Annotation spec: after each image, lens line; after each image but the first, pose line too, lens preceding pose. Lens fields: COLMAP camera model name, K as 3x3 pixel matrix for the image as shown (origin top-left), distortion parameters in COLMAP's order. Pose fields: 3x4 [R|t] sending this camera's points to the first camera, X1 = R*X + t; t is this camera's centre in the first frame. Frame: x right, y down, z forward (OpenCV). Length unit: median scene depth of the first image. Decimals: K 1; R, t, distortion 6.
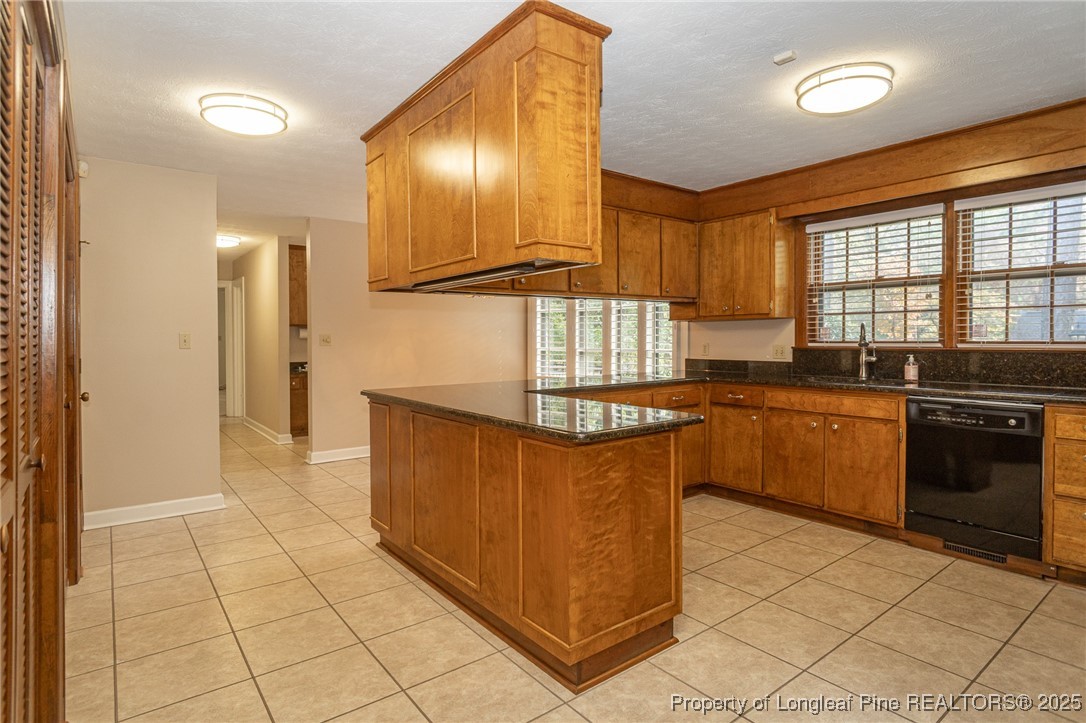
lens RADIAL K [[581.8, 0, 548.3], [0, 581.8, 352.2], [0, 0, 1]] dist [-0.024011, -0.000658]
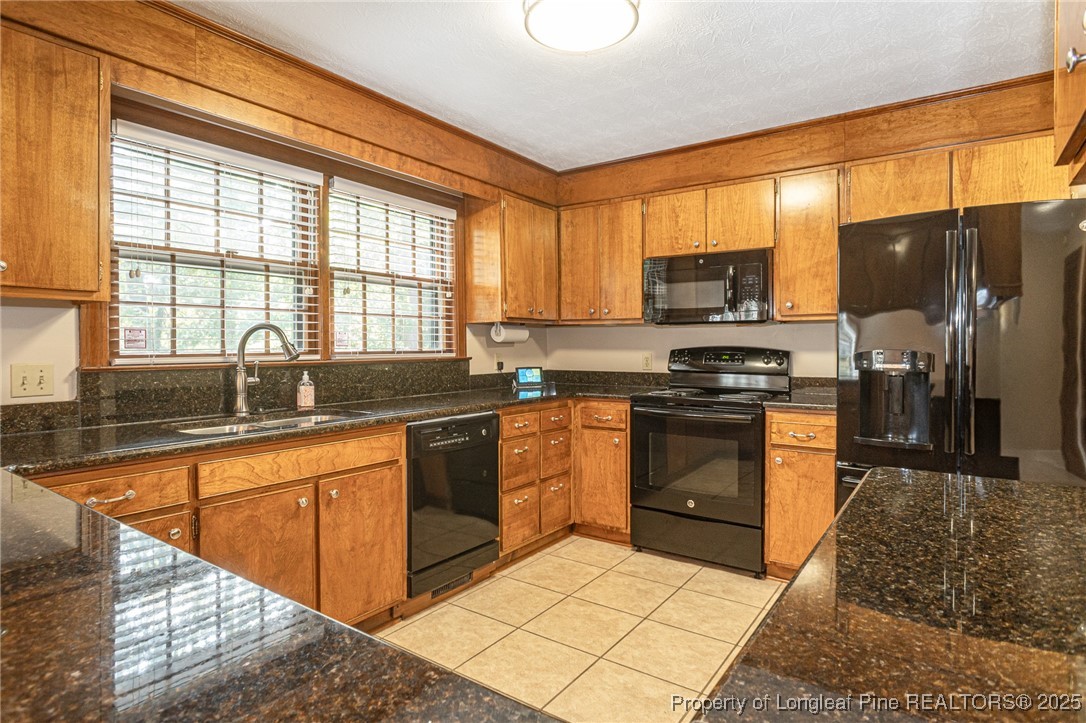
lens RADIAL K [[581.8, 0, 532.6], [0, 581.8, 344.0], [0, 0, 1]] dist [-0.024011, -0.000658]
pose [[-0.287072, 0.000702, 0.957909, -0.145427], [0.017985, 0.999827, 0.004658, -0.028079], [-0.957740, 0.018565, -0.287035, 0.945513]]
